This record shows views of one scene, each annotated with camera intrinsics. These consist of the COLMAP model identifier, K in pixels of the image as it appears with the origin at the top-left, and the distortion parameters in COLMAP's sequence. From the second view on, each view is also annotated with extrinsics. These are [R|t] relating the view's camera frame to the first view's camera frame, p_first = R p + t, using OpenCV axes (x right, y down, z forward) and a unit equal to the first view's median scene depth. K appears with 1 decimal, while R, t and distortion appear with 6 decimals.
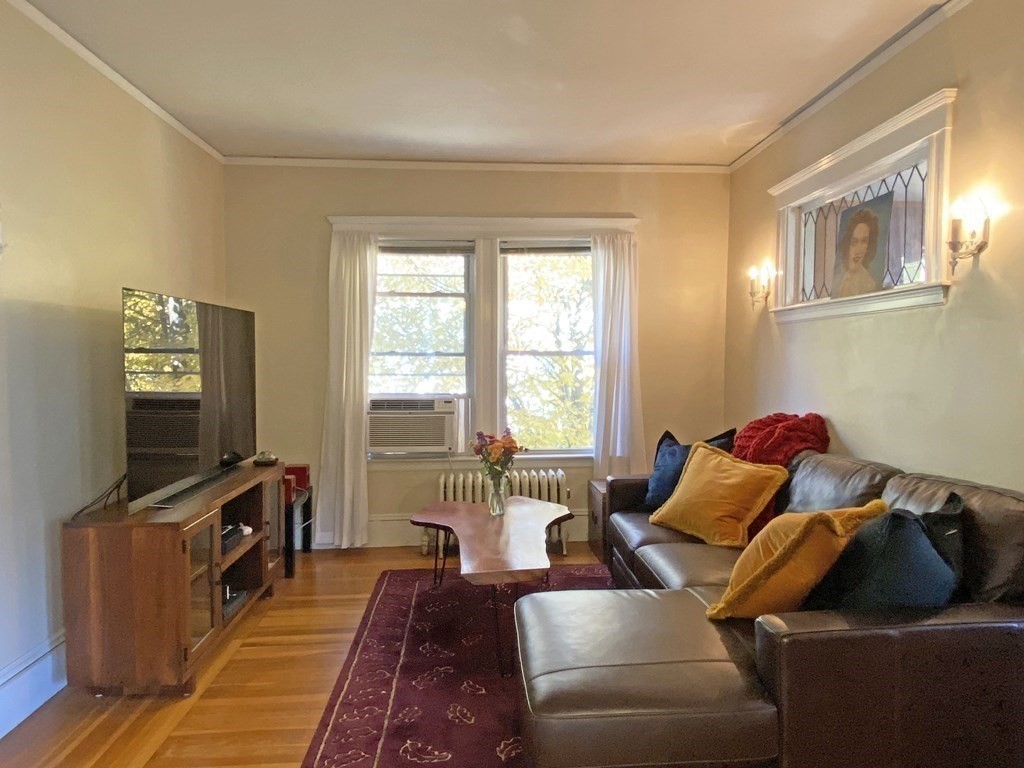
lens RADIAL K [[655.3, 0, 508.7], [0, 655.3, 388.5], [0, 0, 1]] dist [0.061437, -0.122301]
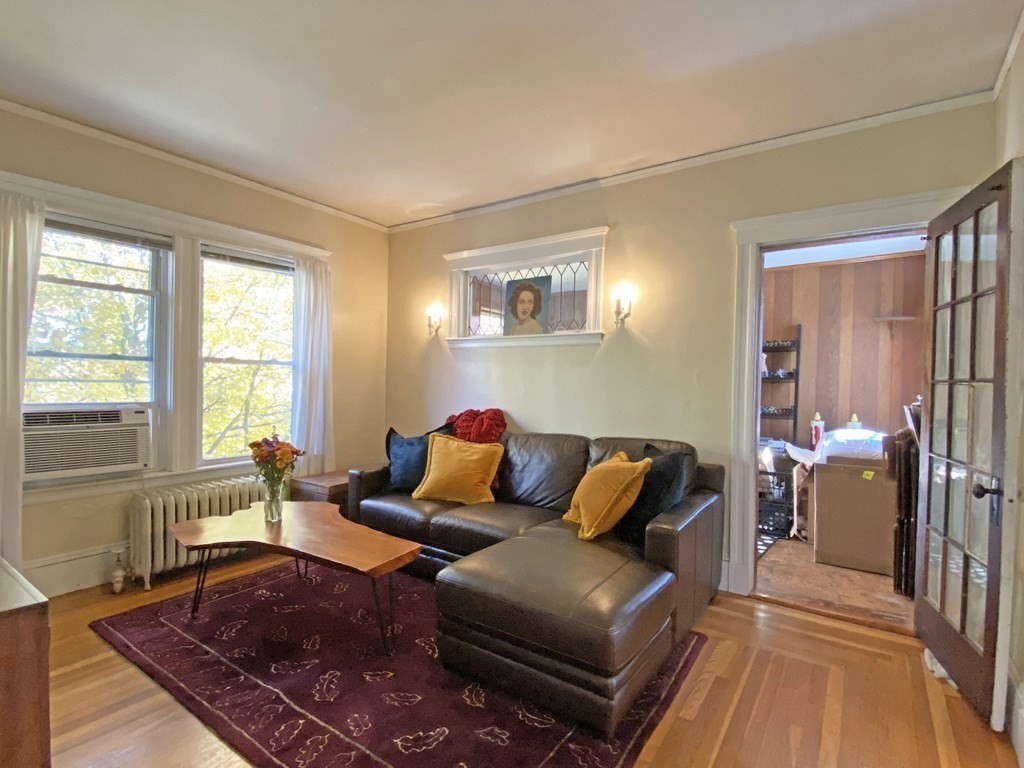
lens RADIAL K [[497.3, 0, 533.6], [0, 497.3, 385.6], [0, 0, 1]] dist [0.024730, -0.032756]
pose [[0.598979, 0.007007, 0.800734, -0.339899], [0.015441, 0.999675, -0.020298, 0.007617], [-0.800616, 0.024522, 0.598676, 0.193769]]
